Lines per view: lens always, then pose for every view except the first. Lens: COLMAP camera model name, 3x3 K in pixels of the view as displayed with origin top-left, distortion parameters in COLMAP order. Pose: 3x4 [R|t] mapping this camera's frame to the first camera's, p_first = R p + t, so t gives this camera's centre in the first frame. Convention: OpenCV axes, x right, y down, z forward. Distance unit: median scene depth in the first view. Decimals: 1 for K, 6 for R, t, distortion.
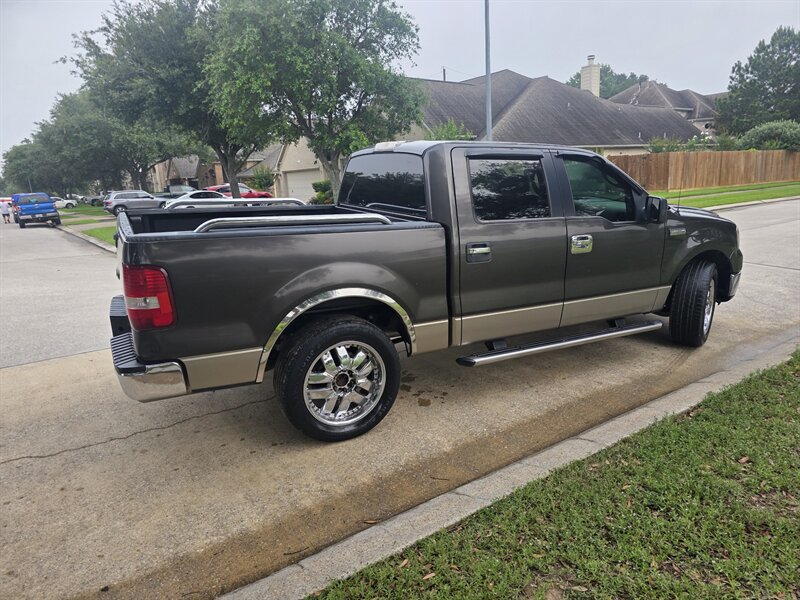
lens RADIAL K [[535.6, 0, 406.9], [0, 535.6, 293.2], [0, 0, 1]] dist [0.062352, -0.061867]
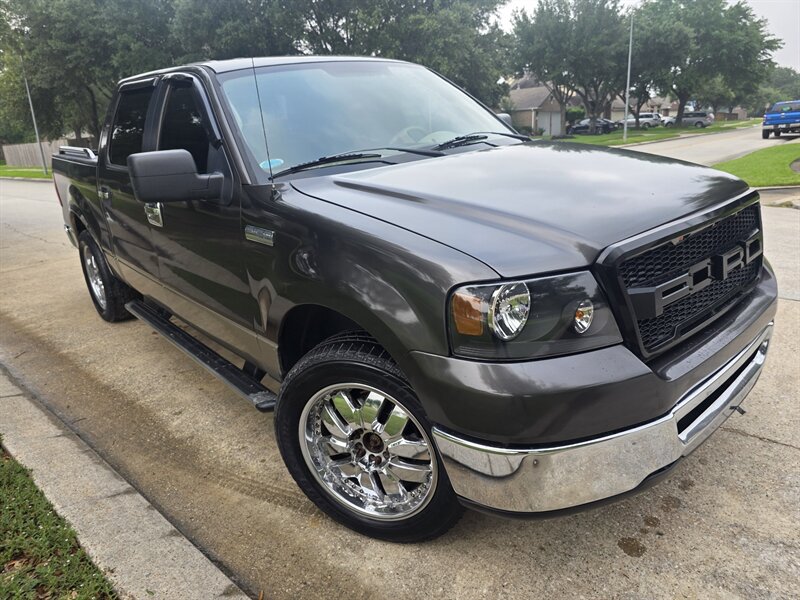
lens RADIAL K [[536.5, 0, 399.5], [0, 536.5, 294.3], [0, 0, 1]] dist [0.061551, -0.059886]
pose [[0.223283, 0.311933, -0.923495, 0.676463], [-0.155273, 0.946698, 0.282229, -0.149955], [0.962307, 0.080377, 0.259816, 0.707690]]
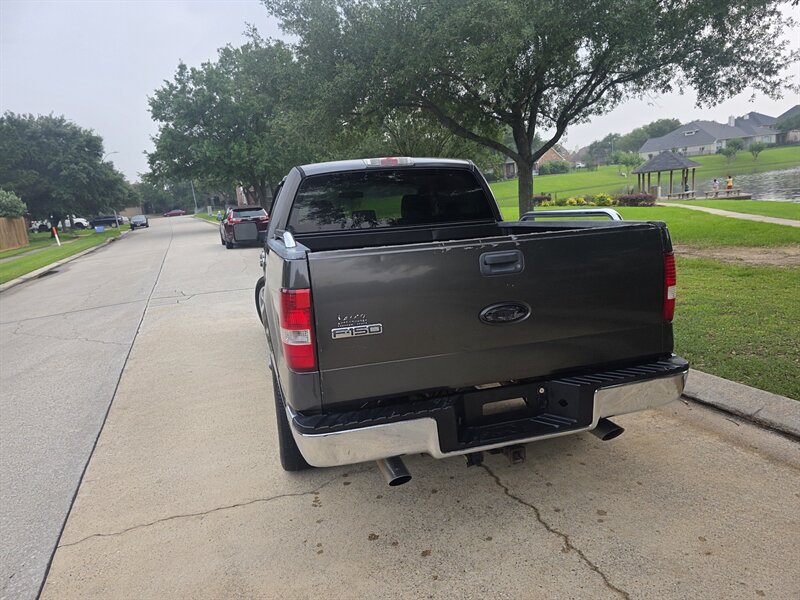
lens RADIAL K [[536.5, 0, 406.1], [0, 536.5, 294.0], [0, 0, 1]] dist [0.061551, -0.059886]
pose [[0.225879, -0.166813, 0.959767, -0.641602], [0.288985, 0.952354, 0.097513, -0.086233], [-0.930304, 0.255332, 0.263323, 0.501062]]
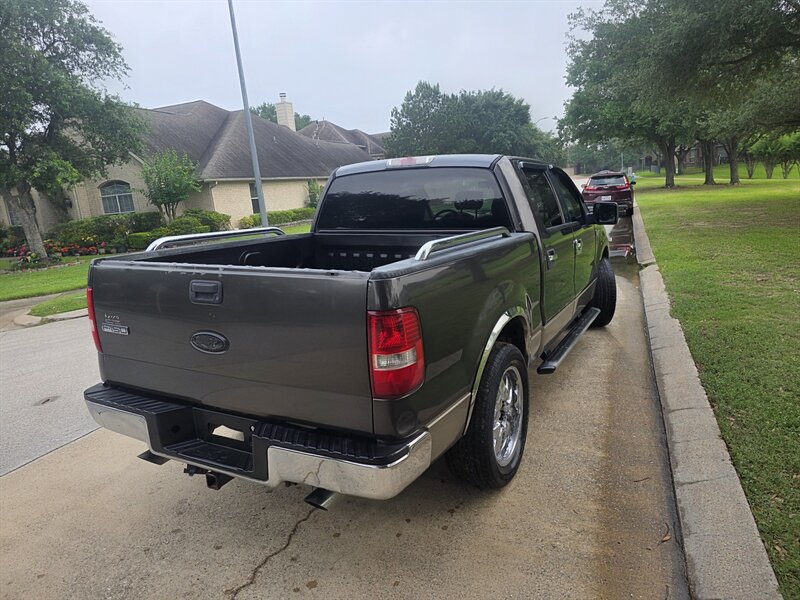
lens RADIAL K [[536.5, 0, 407.3], [0, 536.5, 283.8], [0, 0, 1]] dist [0.061551, -0.059886]
pose [[0.834542, -0.124746, 0.536636, -0.364475], [0.165134, 0.985884, -0.027629, -0.026173], [-0.525614, 0.111674, 0.843361, 0.154947]]
